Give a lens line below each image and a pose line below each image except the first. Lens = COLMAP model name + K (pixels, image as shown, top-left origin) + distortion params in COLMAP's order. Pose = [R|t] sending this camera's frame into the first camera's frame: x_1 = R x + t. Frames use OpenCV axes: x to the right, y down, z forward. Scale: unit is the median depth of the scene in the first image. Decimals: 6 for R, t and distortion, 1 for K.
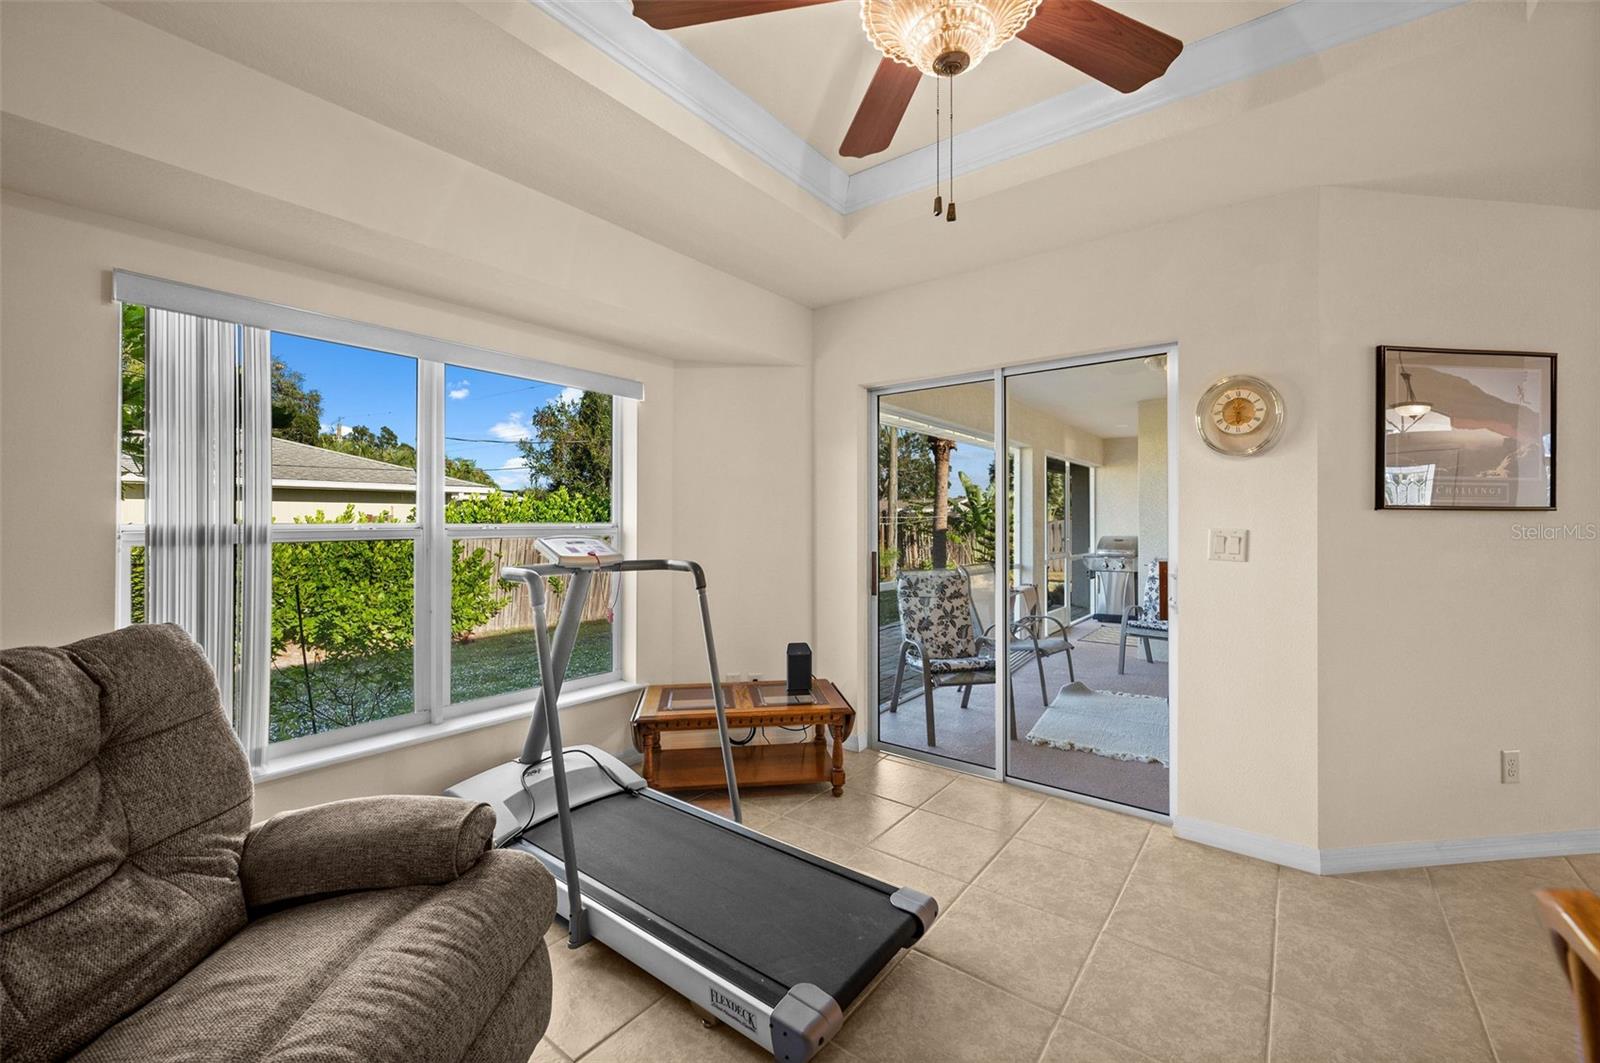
lens RADIAL K [[633.2, 0, 796.9], [0, 633.2, 526.7], [0, 0, 1]] dist [-0.002935, -0.000477]
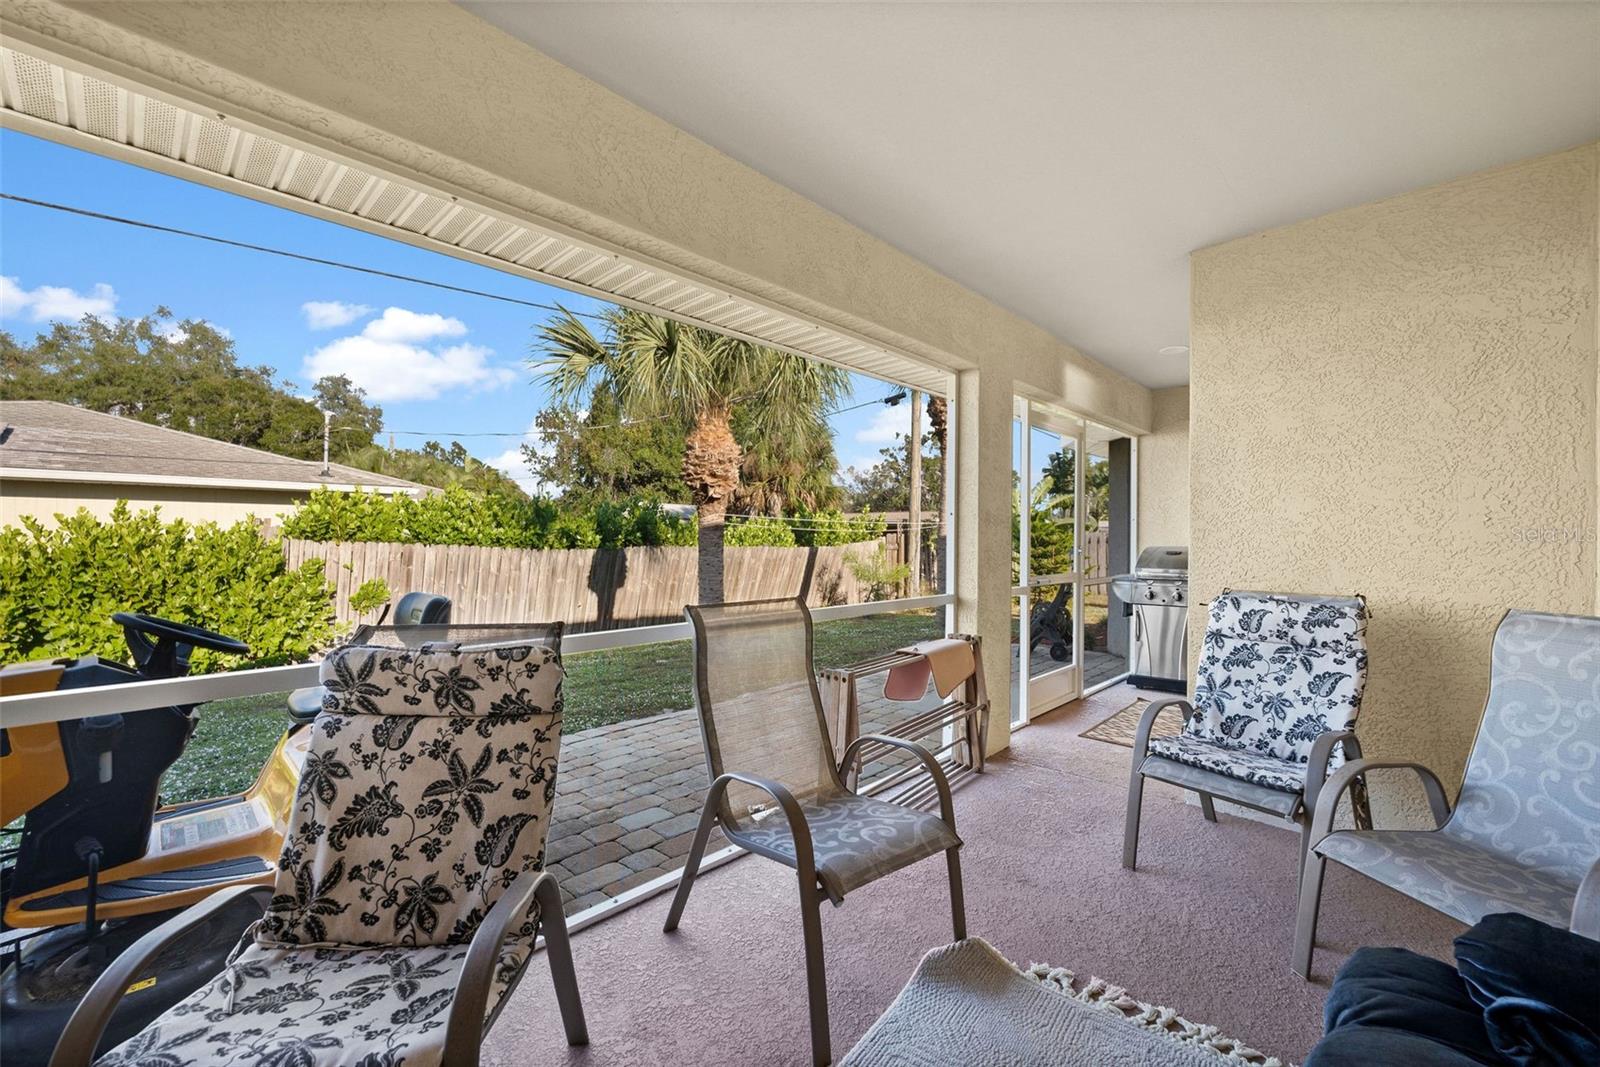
lens RADIAL K [[633.5, 0, 804.5], [0, 633.5, 535.1], [0, 0, 1]] dist [-0.002146, -0.000005]
pose [[0.994636, 0.004576, -0.103331, 0.282056], [-0.005611, 0.999937, -0.009730, 0.015991], [0.103280, 0.010258, 0.994599, 0.466119]]
